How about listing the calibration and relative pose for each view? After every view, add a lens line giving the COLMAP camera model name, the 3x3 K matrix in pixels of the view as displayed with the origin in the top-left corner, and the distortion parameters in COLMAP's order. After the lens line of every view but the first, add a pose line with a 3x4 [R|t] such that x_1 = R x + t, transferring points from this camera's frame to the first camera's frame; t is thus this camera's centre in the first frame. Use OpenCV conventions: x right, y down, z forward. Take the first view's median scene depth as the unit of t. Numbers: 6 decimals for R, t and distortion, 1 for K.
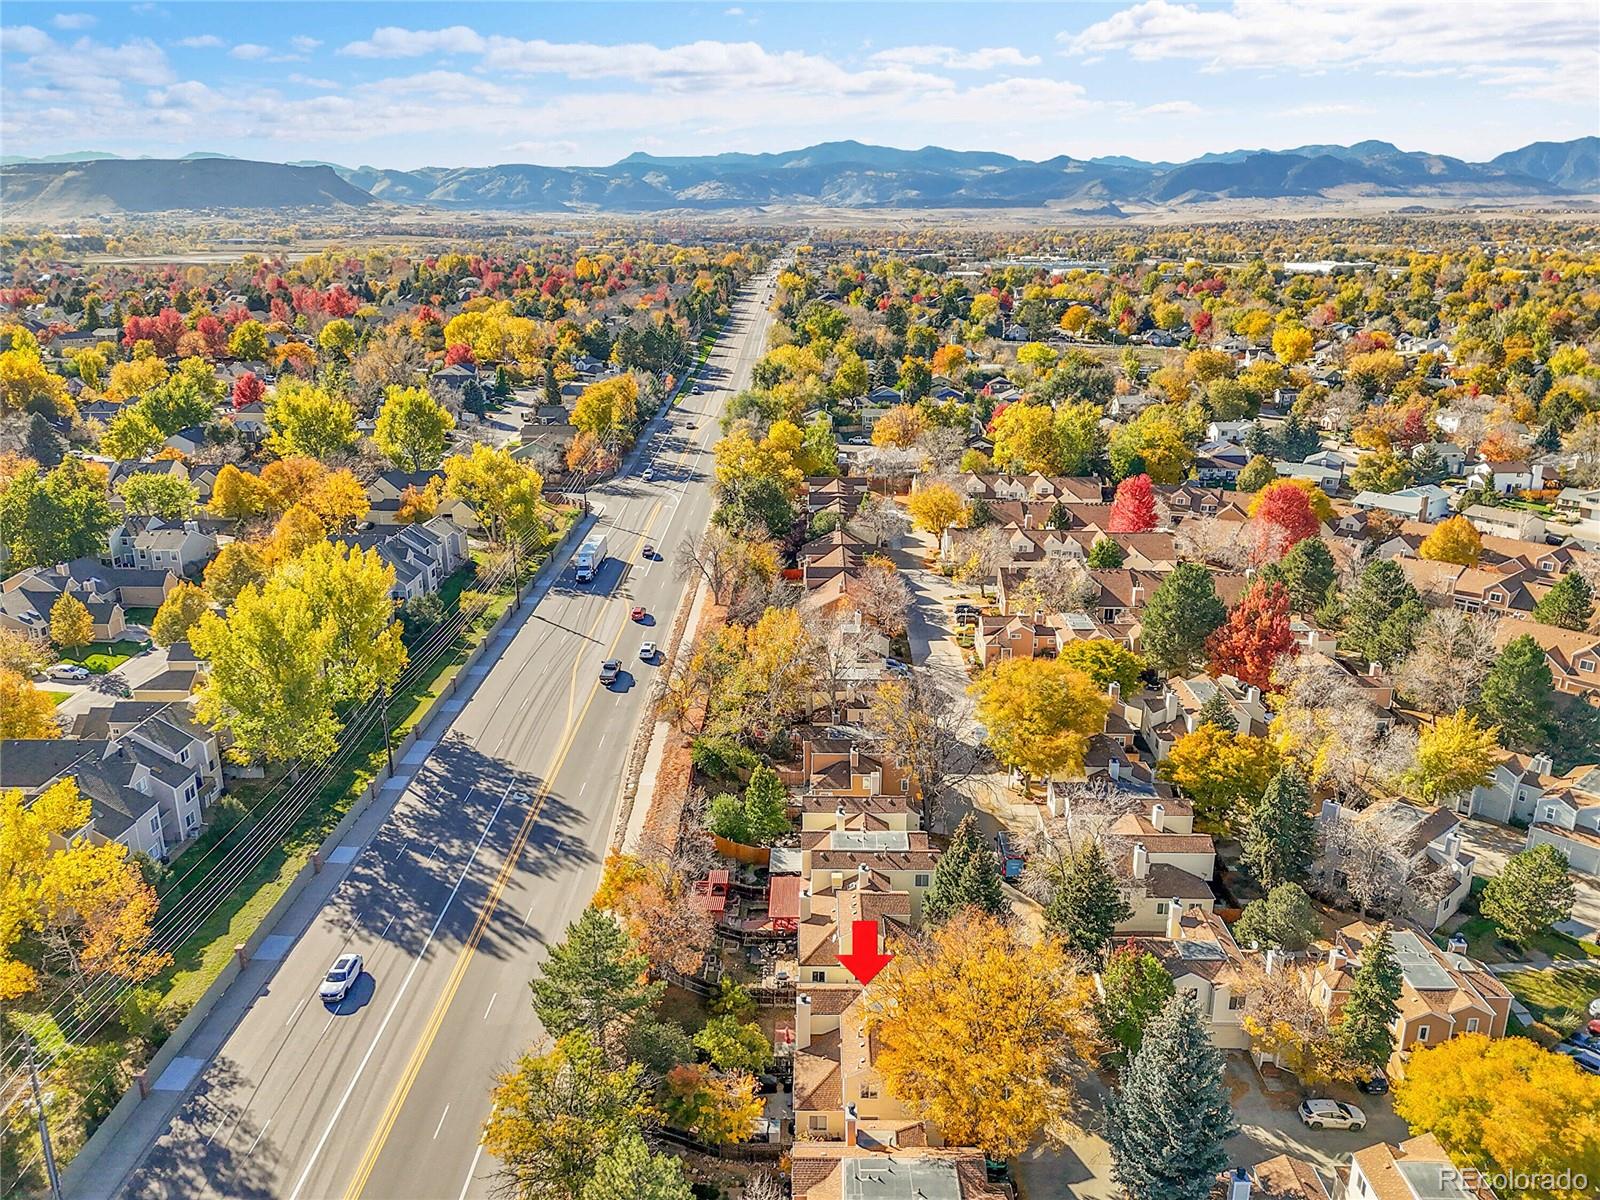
lens RADIAL K [[1180.6, 0, 792.7], [0, 1180.6, 604.4], [0, 0, 1]] dist [0.073081, -0.058207]
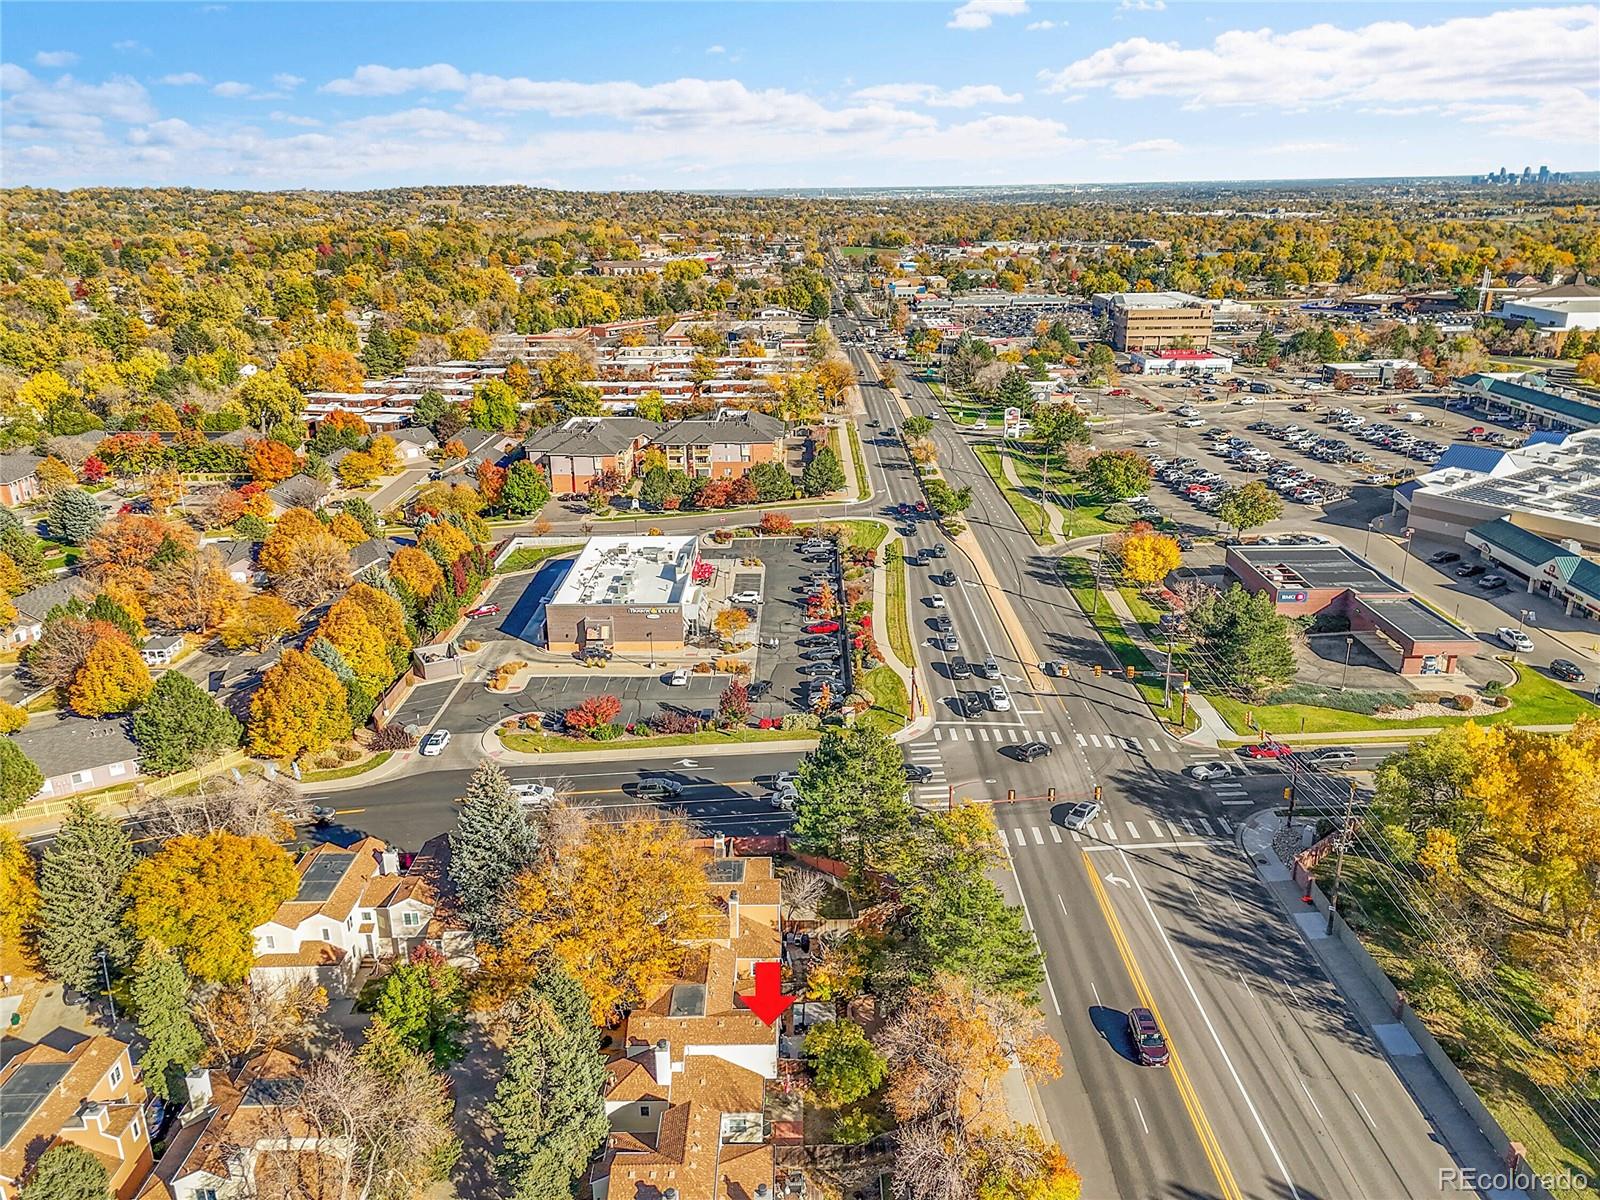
lens RADIAL K [[1180.6, 0, 792.7], [0, 1180.6, 604.4], [0, 0, 1]] dist [0.073081, -0.058207]
pose [[-0.999736, 0.022171, -0.006108, -0.006508], [0.013842, 0.792244, 0.610047, -0.258225], [0.018364, 0.609802, -0.792341, 0.793850]]
